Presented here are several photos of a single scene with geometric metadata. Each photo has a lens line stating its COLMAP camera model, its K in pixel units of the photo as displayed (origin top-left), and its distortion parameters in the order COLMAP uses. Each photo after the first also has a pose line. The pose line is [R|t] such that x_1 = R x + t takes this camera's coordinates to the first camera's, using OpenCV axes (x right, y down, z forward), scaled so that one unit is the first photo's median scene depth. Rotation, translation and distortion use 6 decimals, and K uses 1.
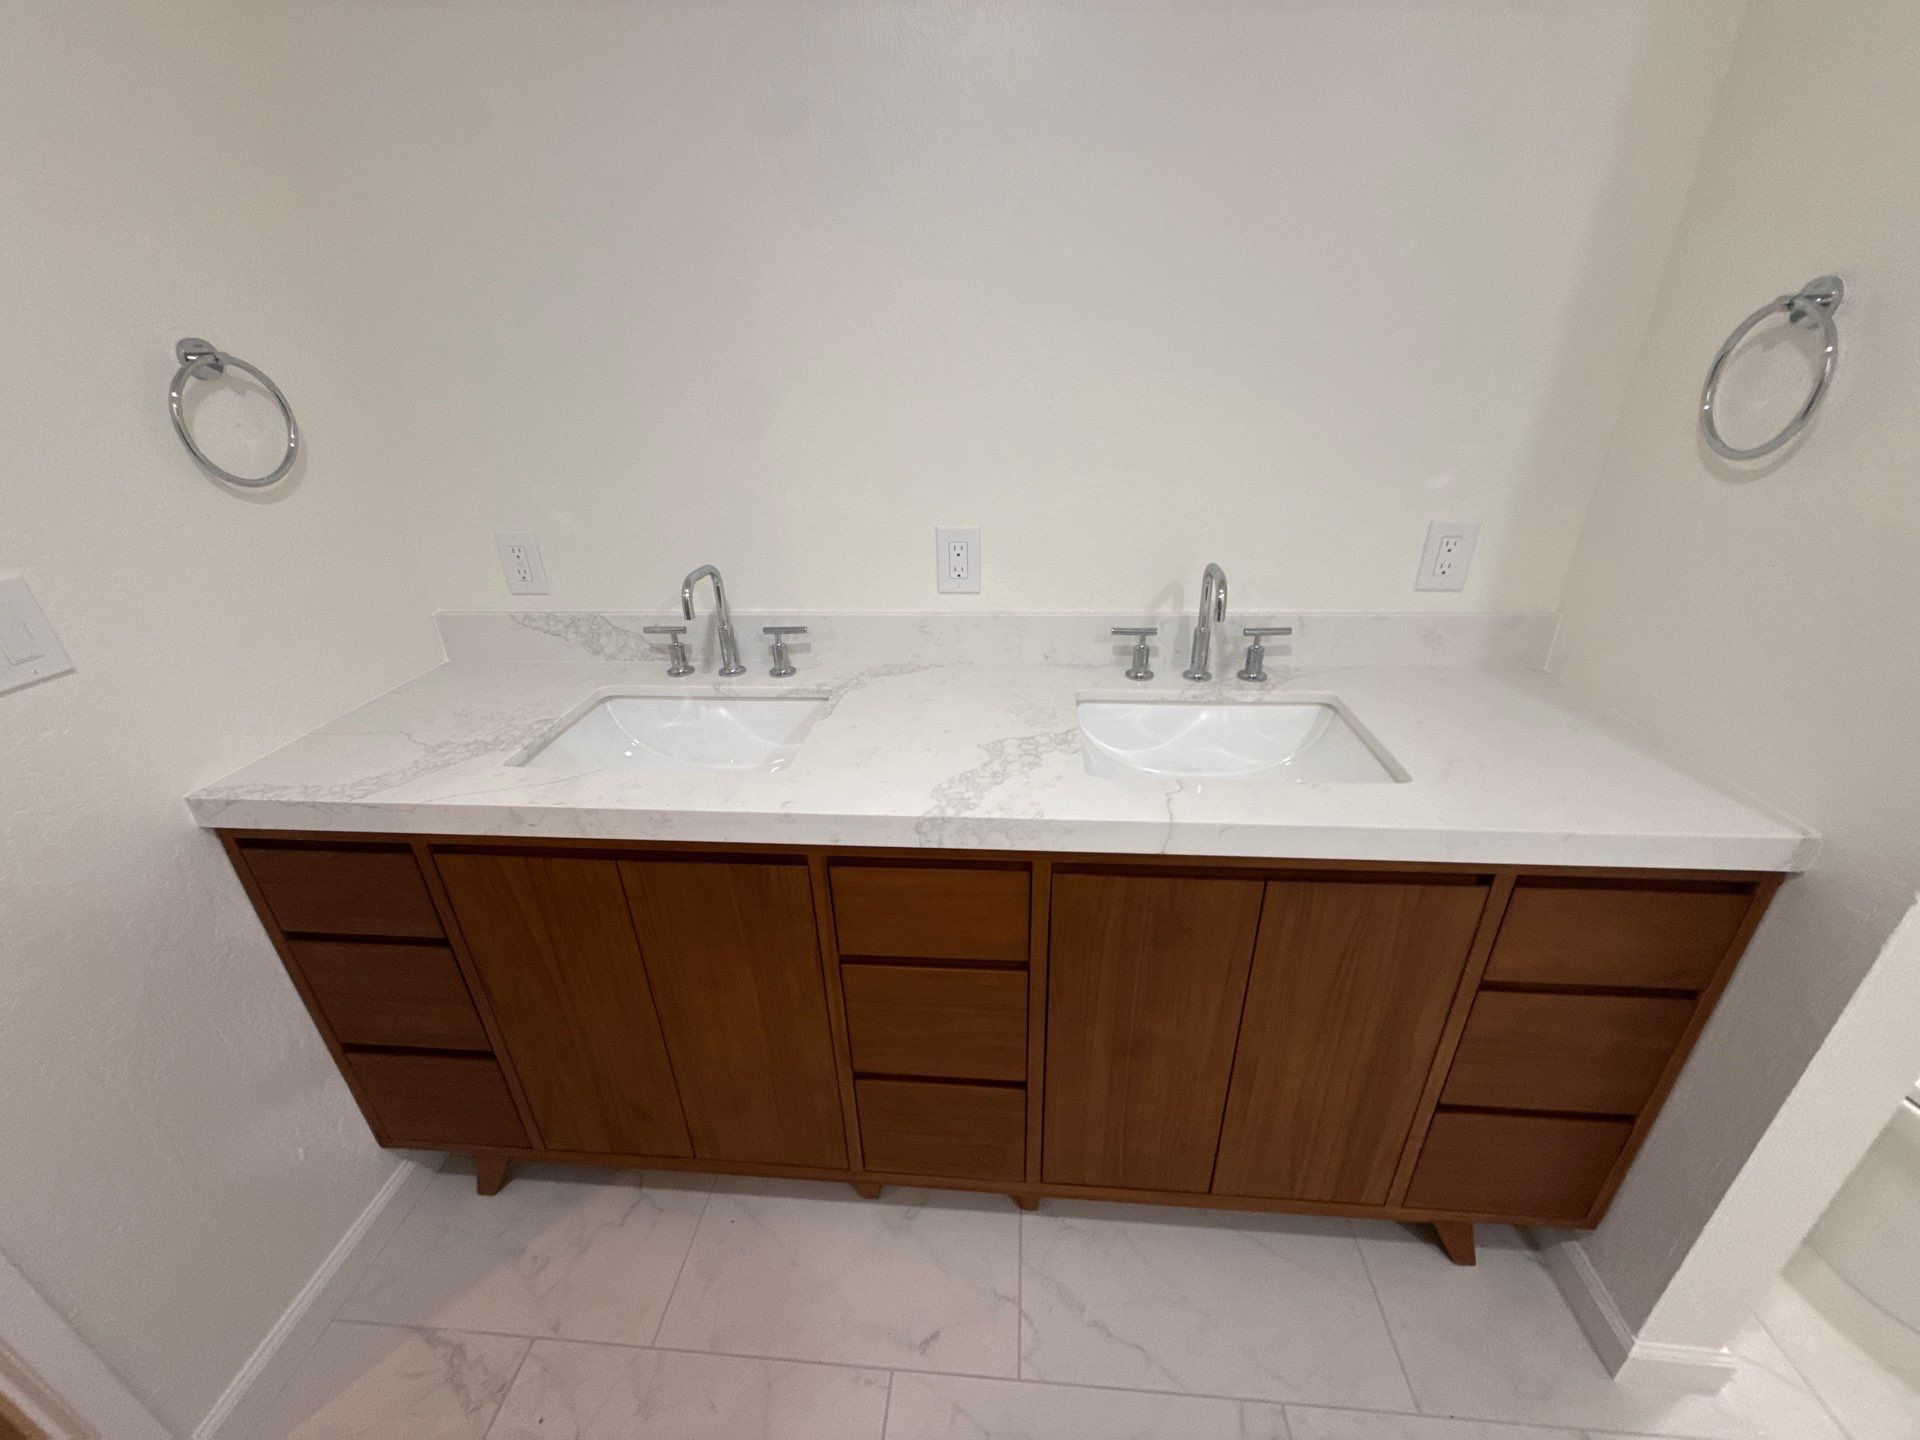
lens RADIAL K [[760.9, 0, 959.2], [0, 760.9, 723.7], [0, 0, 1]] dist [-0.000235, 0.000643]
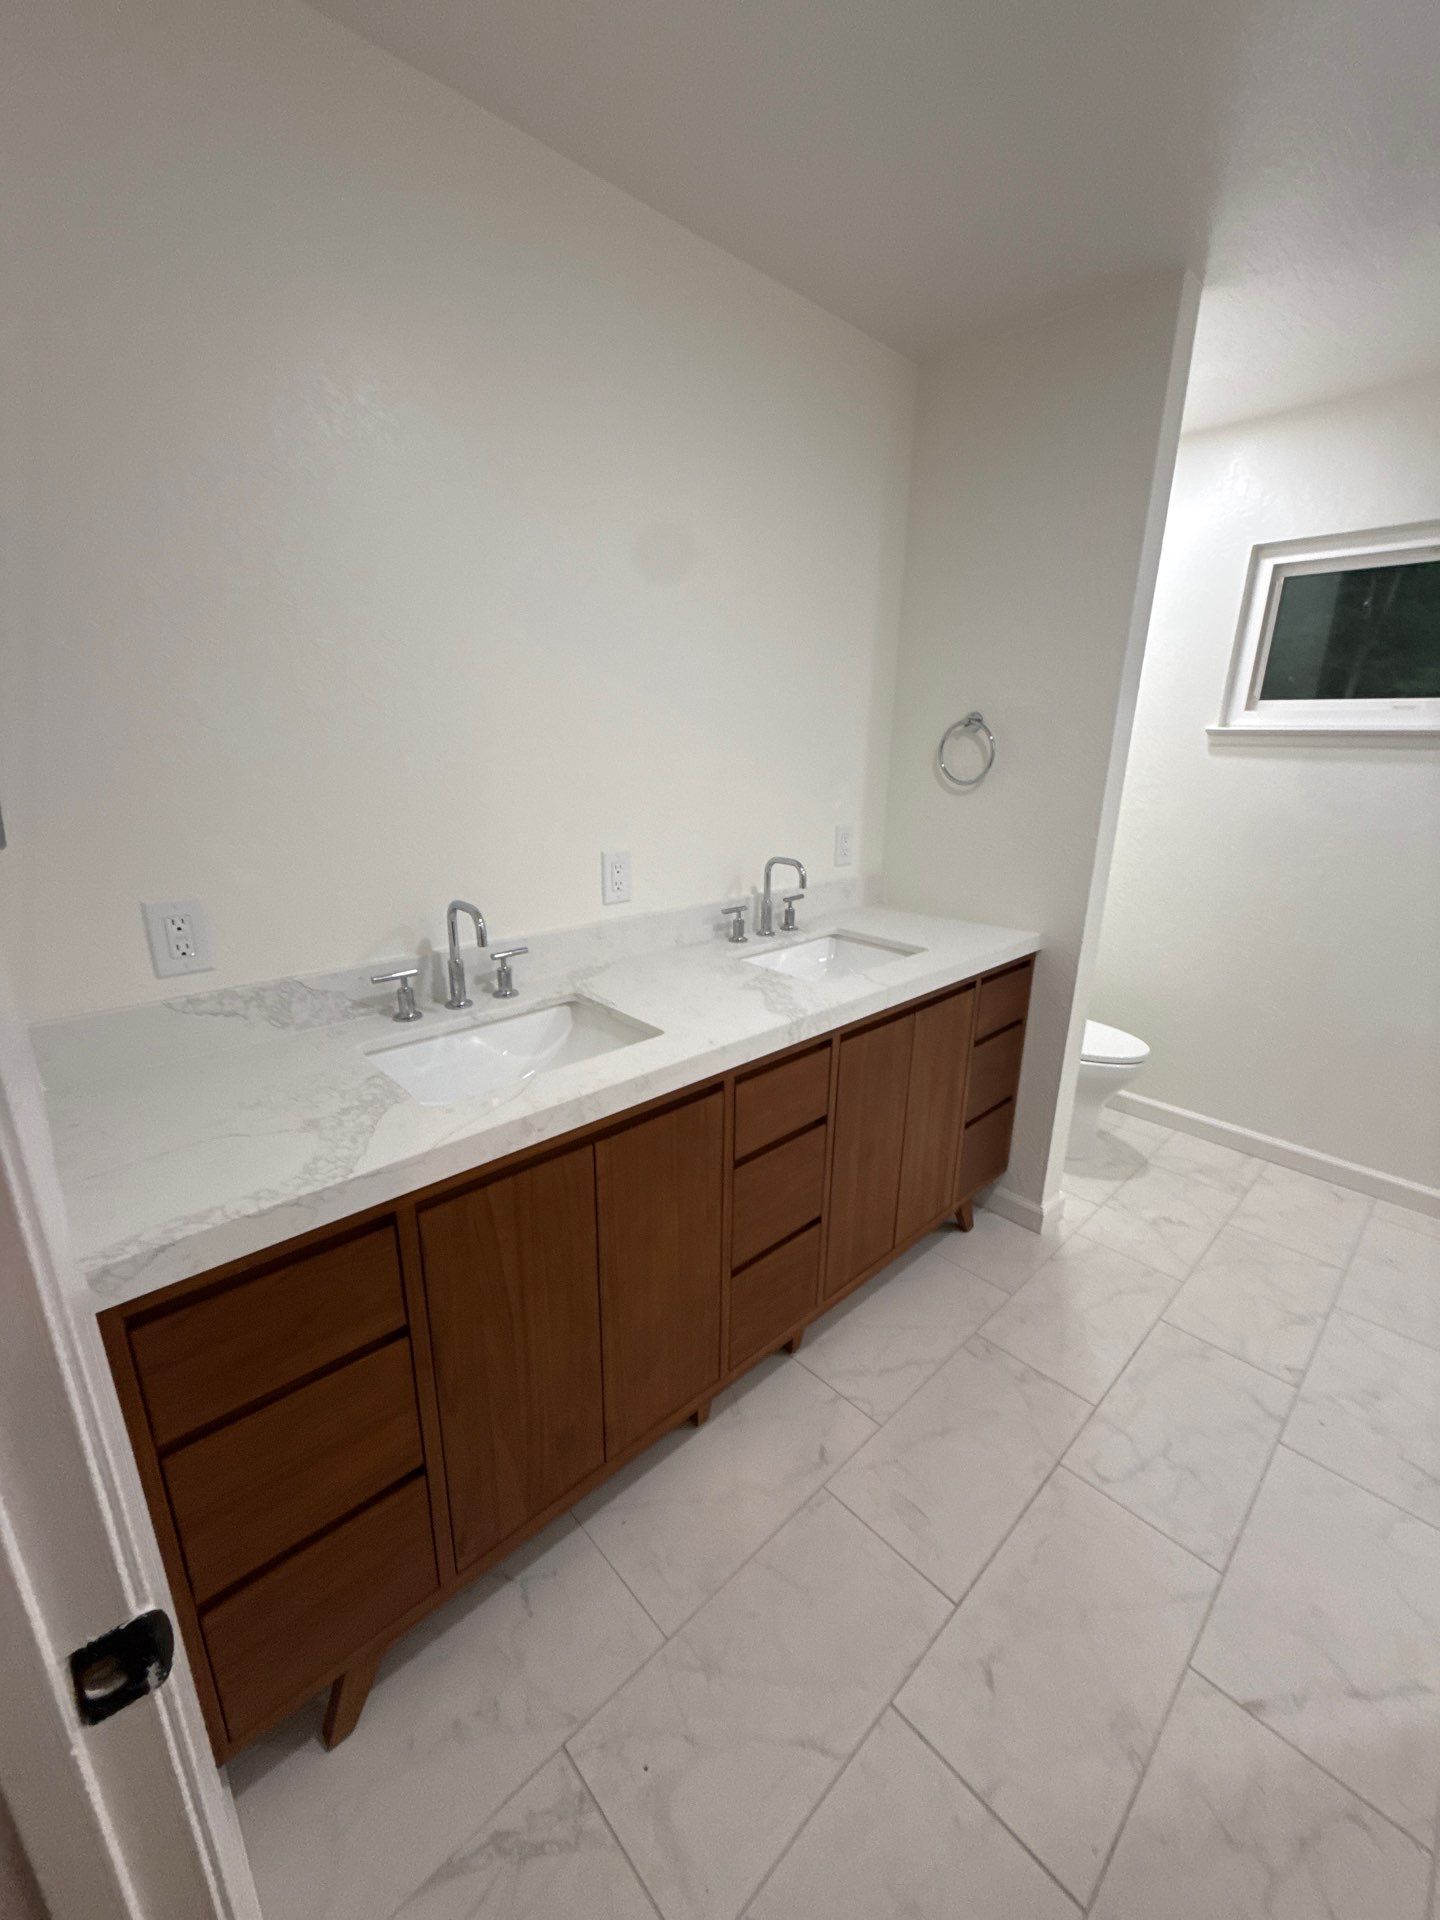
lens RADIAL K [[760.9, 0, 720.5], [0, 760.9, 960.1], [0, 0, 1]] dist [-0.000235, 0.000643]
pose [[0.666905, -0.175761, 0.724118, -0.861603], [0.292829, 0.955418, -0.037789, 0.017287], [-0.685193, 0.237244, 0.688640, 0.041744]]
